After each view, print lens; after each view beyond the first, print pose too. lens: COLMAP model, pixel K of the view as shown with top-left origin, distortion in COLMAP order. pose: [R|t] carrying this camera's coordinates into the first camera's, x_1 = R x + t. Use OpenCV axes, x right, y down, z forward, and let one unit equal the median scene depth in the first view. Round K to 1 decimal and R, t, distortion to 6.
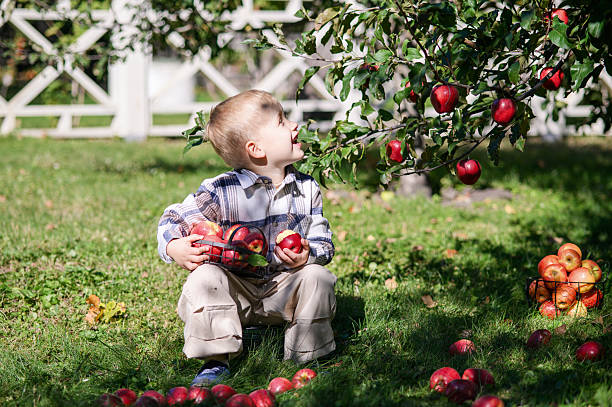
lens RADIAL K [[1829.2, 0, 306.4], [0, 1829.2, 194.4], [0, 0, 1]] dist [0.063713, -0.202771]
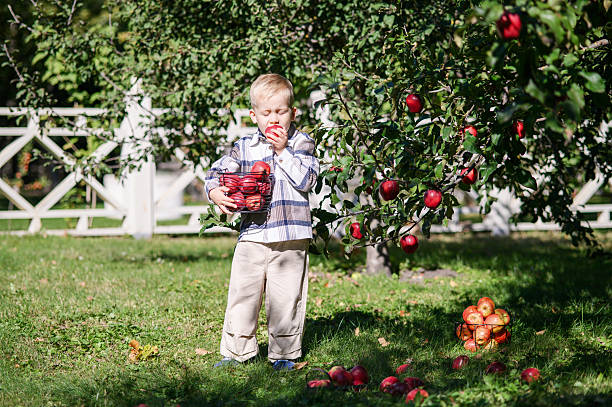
lens RADIAL K [[1829.2, 0, 306.4], [0, 1829.2, 194.4], [0, 0, 1]] dist [0.063713, -0.202771]
pose [[0.999870, -0.011708, 0.011098, -0.002222], [0.012361, 0.998079, -0.060703, 0.021220], [-0.010366, 0.060832, 0.998094, -0.239908]]
